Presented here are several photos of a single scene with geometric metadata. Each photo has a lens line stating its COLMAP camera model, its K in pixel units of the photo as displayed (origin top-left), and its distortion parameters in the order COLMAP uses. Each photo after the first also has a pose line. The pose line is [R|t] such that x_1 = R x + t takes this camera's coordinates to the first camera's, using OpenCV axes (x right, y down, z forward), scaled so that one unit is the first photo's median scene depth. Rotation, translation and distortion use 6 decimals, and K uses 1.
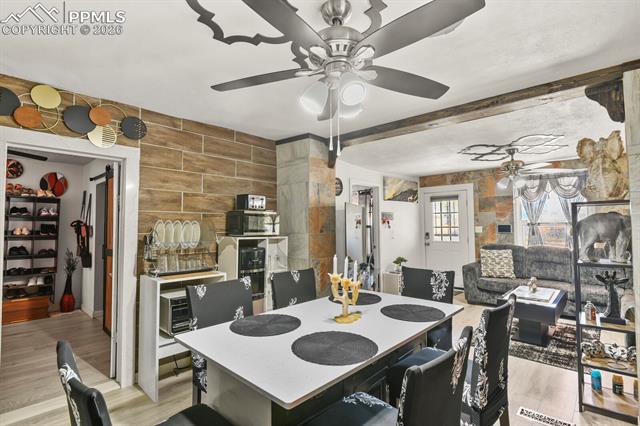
lens RADIAL K [[314.1, 0, 316.3], [0, 314.1, 212.8], [0, 0, 1]] dist [-0.003814, -0.008314]
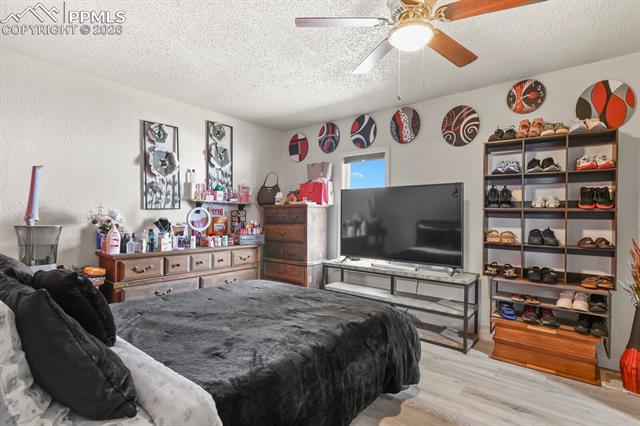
lens RADIAL K [[314.1, 0, 325.2], [0, 314.1, 210.9], [0, 0, 1]] dist [-0.003814, -0.008314]
pose [[0.066888, -0.017354, -0.997610, -0.400348], [0.028521, 0.999473, -0.015474, 0.068100], [0.997353, -0.027417, 0.067348, 0.541717]]
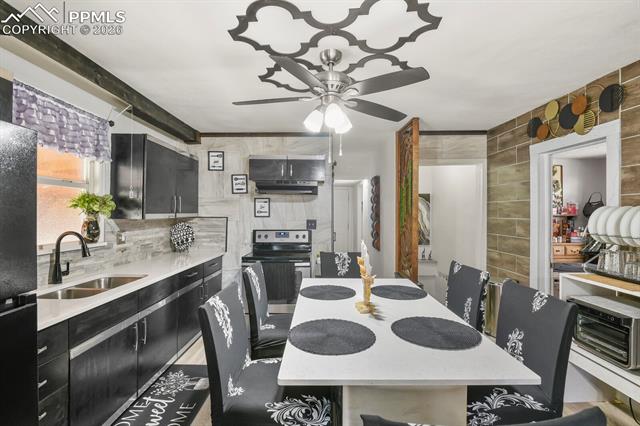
lens RADIAL K [[314.1, 0, 318.0], [0, 314.1, 212.7], [0, 0, 1]] dist [-0.003814, -0.008314]
pose [[-0.728544, 0.003605, -0.684990, 0.324515], [0.025752, 0.999423, -0.022129, 0.021411], [0.684515, -0.033762, -0.728217, 0.595391]]
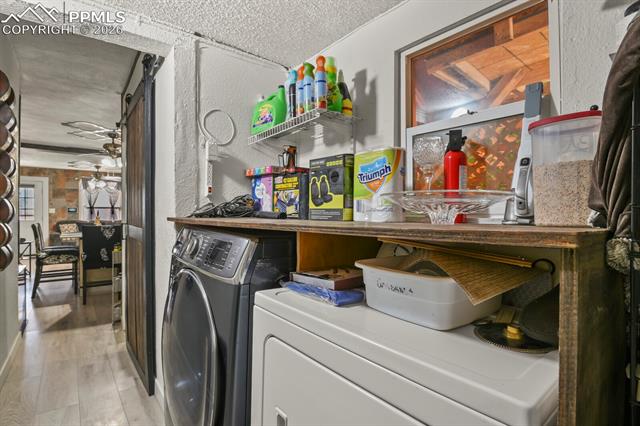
lens RADIAL K [[314.1, 0, 317.3], [0, 314.1, 213.5], [0, 0, 1]] dist [-0.003814, -0.008314]
pose [[0.155109, 0.006946, 0.987873, -0.861692], [-0.034577, 0.999401, -0.001598, 0.033232], [-0.987292, -0.033910, 0.155256, -0.501806]]
